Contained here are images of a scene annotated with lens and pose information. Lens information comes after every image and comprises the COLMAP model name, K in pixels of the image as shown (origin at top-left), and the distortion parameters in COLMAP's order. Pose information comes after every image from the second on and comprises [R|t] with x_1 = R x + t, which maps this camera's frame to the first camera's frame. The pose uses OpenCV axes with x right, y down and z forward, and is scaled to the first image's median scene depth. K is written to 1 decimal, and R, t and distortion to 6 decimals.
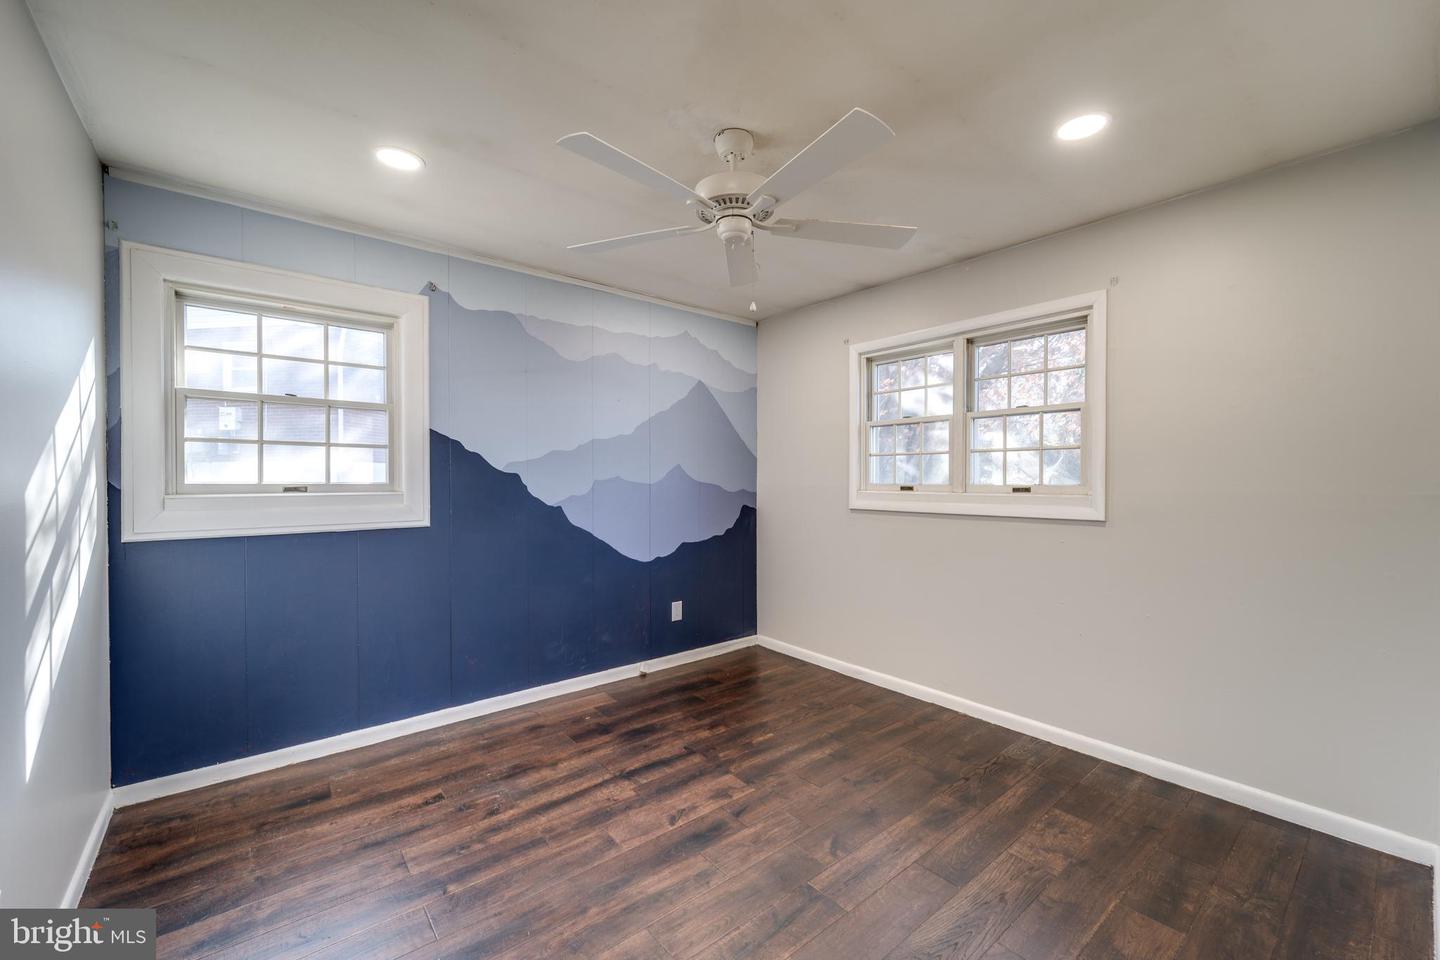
lens RADIAL K [[597.6, 0, 728.8], [0, 597.6, 483.5], [0, 0, 1]] dist [0.001399, -0.001118]
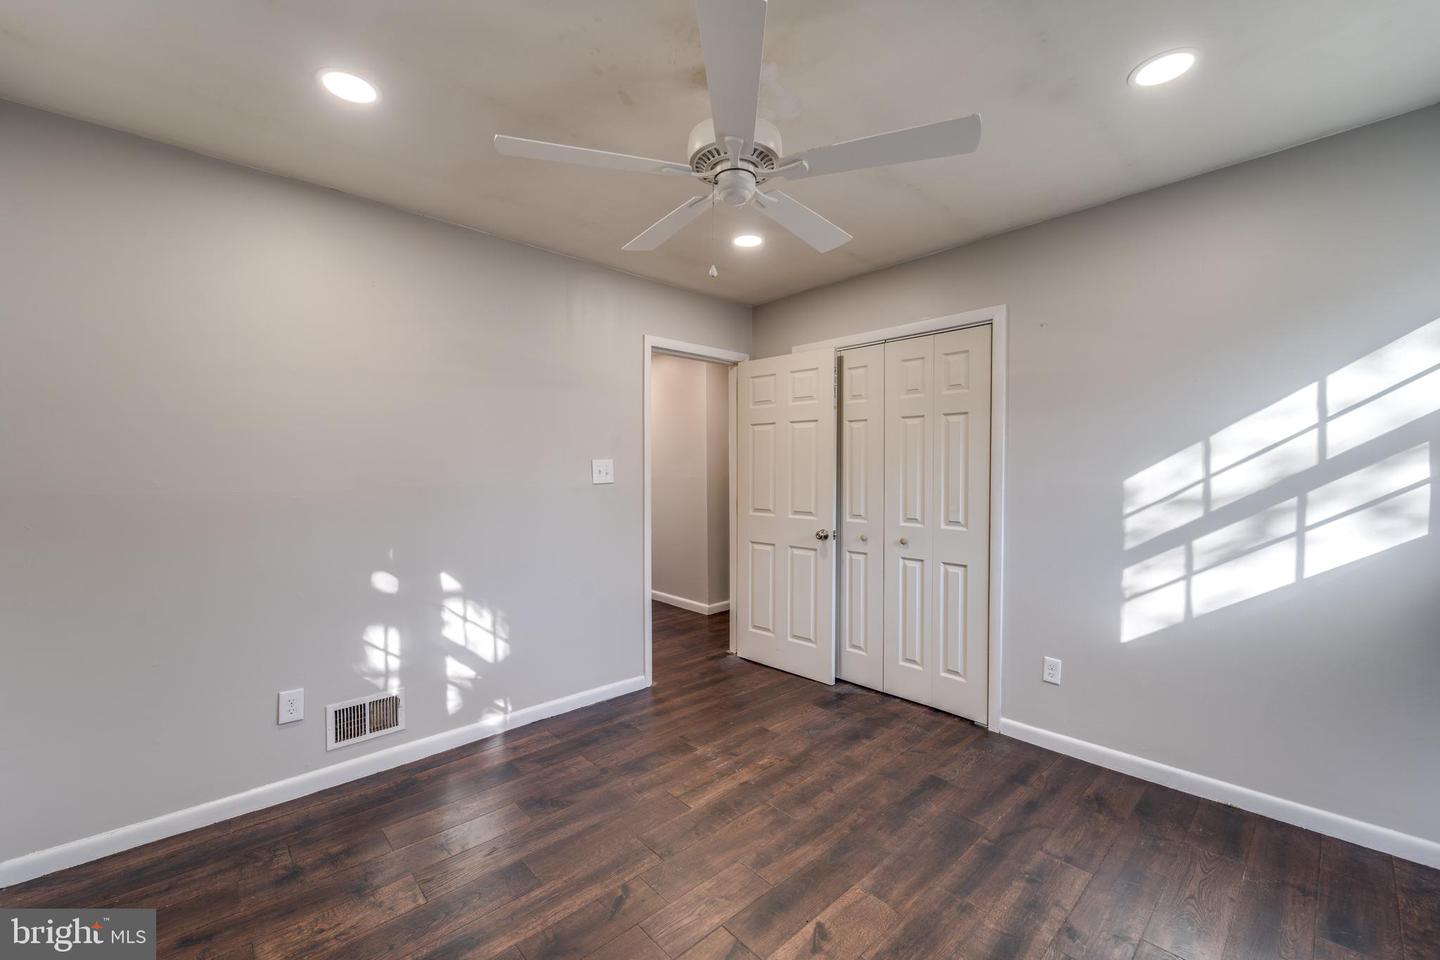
lens RADIAL K [[597.6, 0, 717.4], [0, 597.6, 477.2], [0, 0, 1]] dist [0.001399, -0.001118]
pose [[-0.999092, 0.006226, -0.042146, 0.069986], [0.005235, 0.999708, 0.023588, -0.028663], [0.042281, 0.023346, -0.998833, 1.841844]]
